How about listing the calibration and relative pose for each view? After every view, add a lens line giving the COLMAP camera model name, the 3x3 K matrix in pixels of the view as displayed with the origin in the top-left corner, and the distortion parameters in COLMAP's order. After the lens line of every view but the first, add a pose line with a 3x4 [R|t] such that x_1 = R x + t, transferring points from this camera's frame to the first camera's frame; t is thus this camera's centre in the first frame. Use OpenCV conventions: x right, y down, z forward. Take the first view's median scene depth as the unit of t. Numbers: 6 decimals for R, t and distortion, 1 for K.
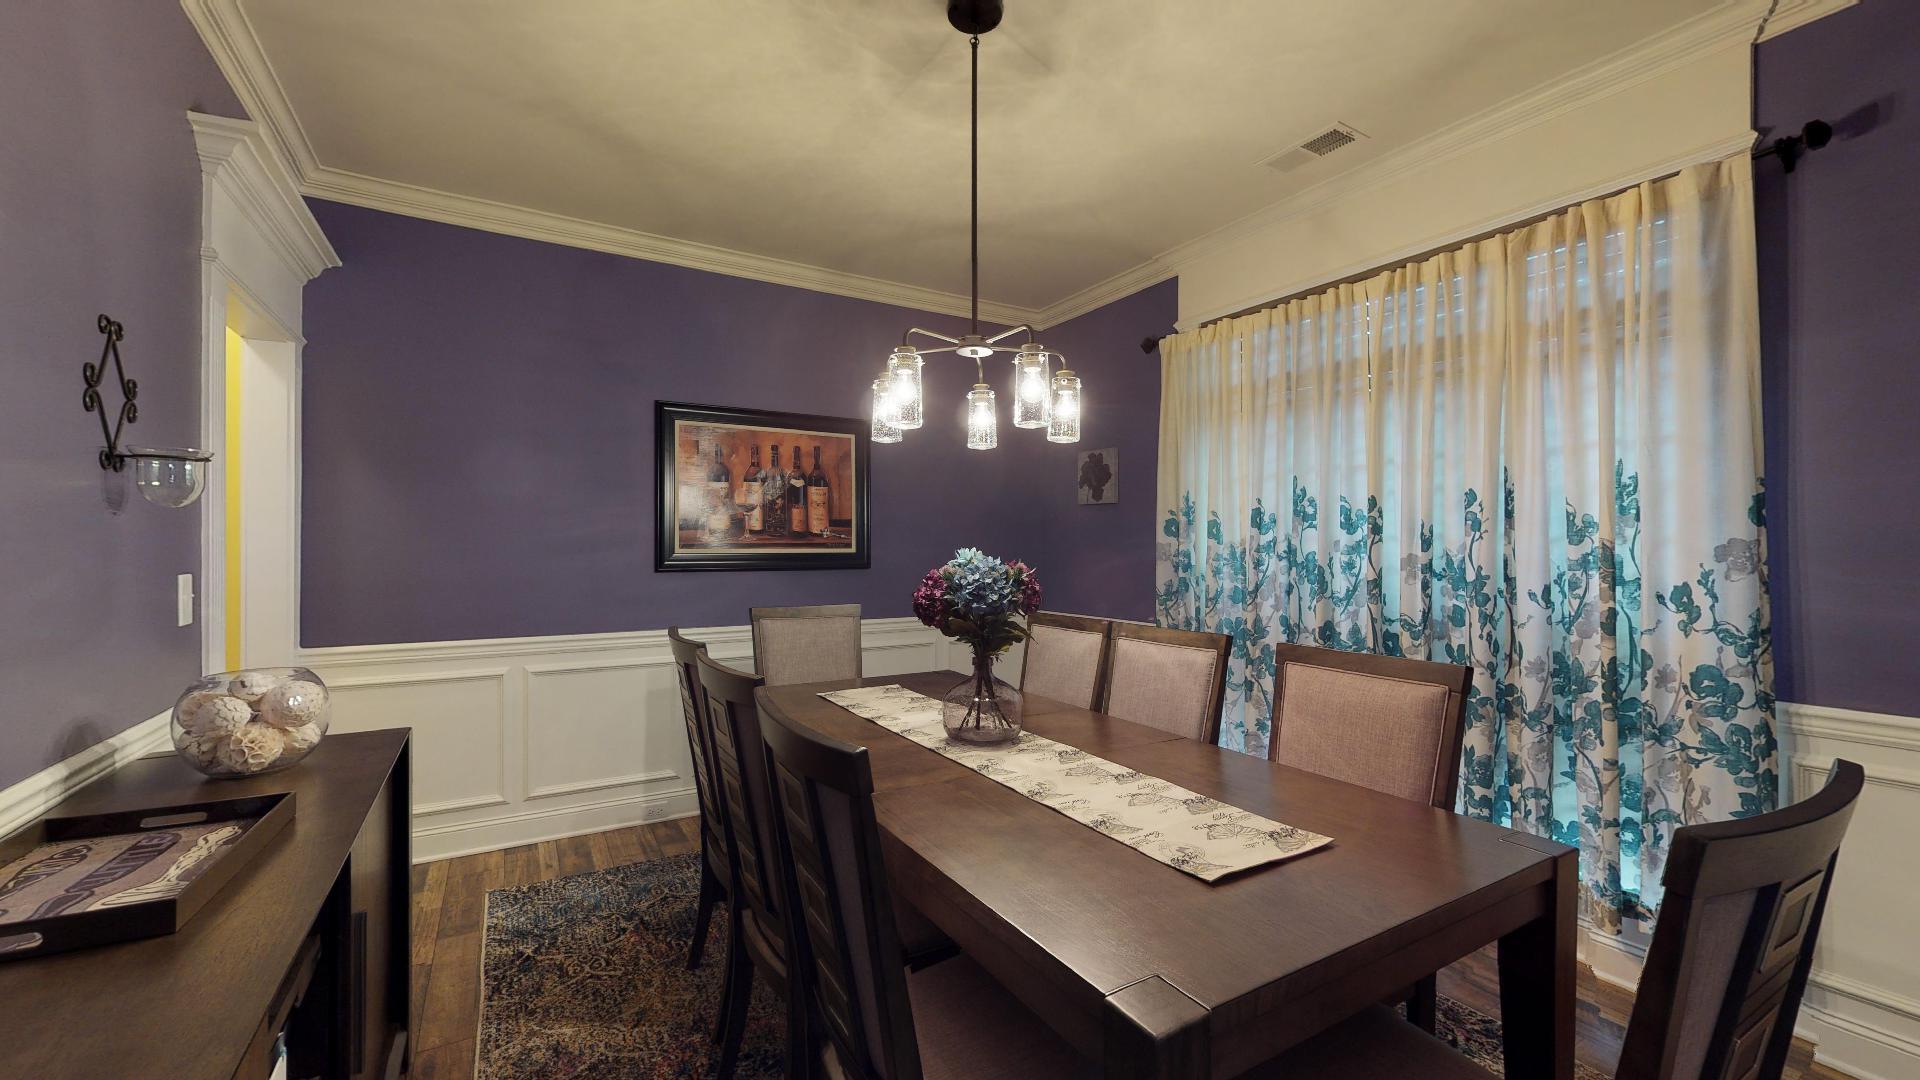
lens RADIAL K [[757.5, 0, 960.3], [0, 757.5, 547.9], [0, 0, 1]] dist [-0.001287, -0.000269]
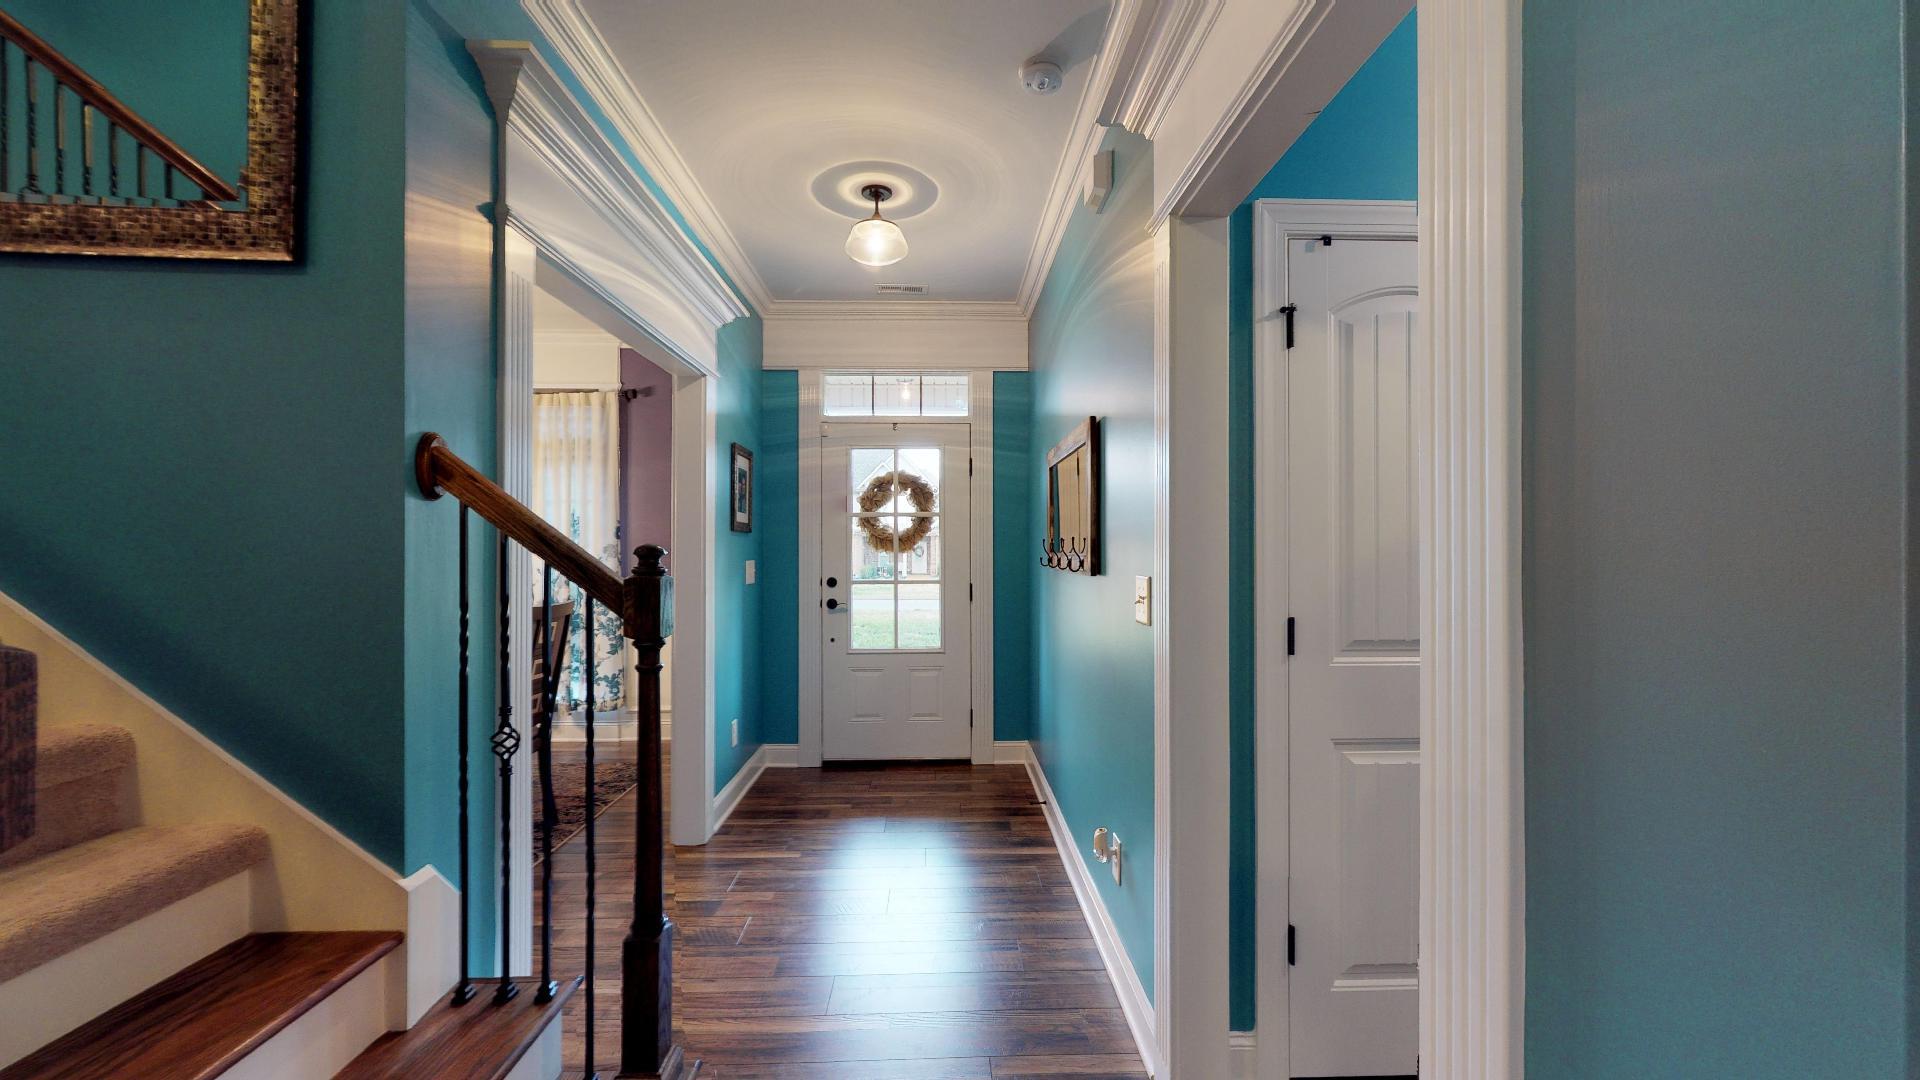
lens RADIAL K [[757.5, 0, 960.7], [0, 757.5, 544.8], [0, 0, 1]] dist [-0.001287, -0.000269]
pose [[0.486260, 0.005838, 0.873795, -0.571390], [-0.005379, 0.999979, -0.003688, -0.006795], [-0.873798, -0.002907, 0.486281, -1.168002]]
